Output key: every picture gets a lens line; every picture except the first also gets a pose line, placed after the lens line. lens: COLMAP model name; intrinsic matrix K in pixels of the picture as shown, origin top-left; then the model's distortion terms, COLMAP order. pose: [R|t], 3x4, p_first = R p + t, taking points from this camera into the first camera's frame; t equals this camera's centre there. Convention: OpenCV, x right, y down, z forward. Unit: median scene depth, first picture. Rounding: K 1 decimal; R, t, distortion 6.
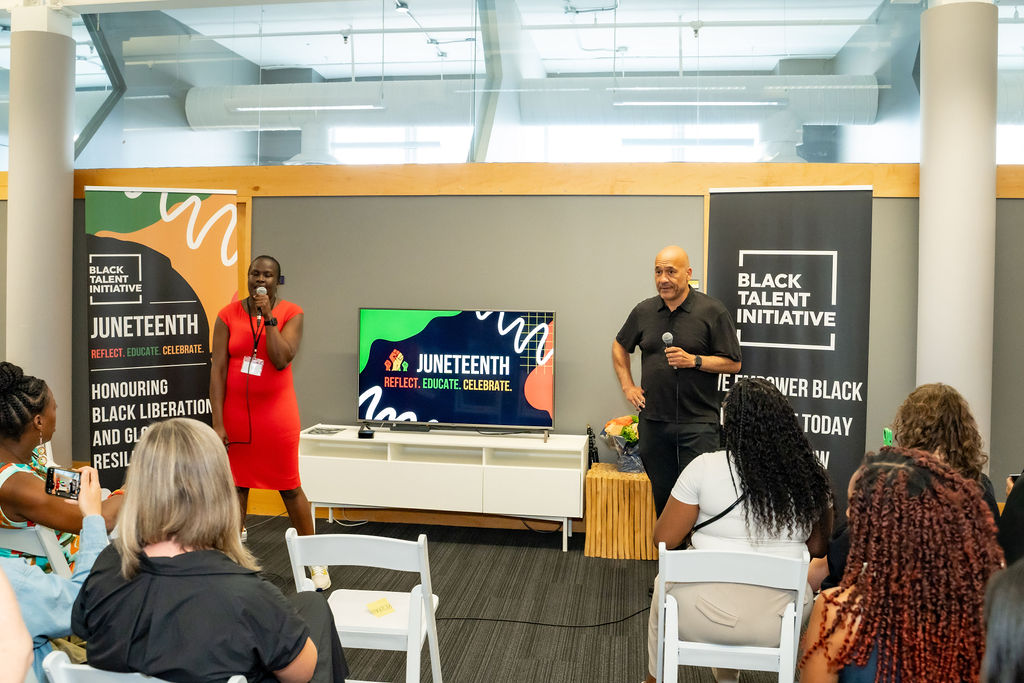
lens RADIAL K [[896.4, 0, 490.3], [0, 896.4, 292.3], [0, 0, 1]] dist [-0.105735, 0.082652]
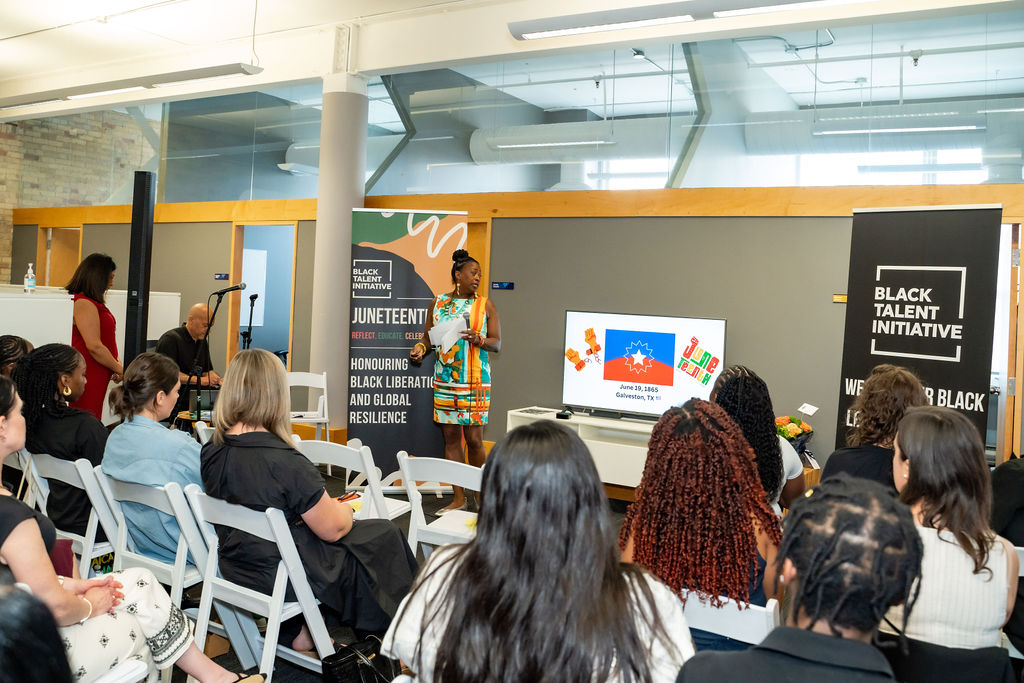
lens RADIAL K [[896.4, 0, 580.7], [0, 896.4, 312.0], [0, 0, 1]] dist [-0.105735, 0.082652]
pose [[0.937761, 0.034094, -0.345604, 0.317803], [-0.039272, 0.999197, -0.007990, 0.031562], [0.345054, 0.021065, 0.938347, -0.130890]]
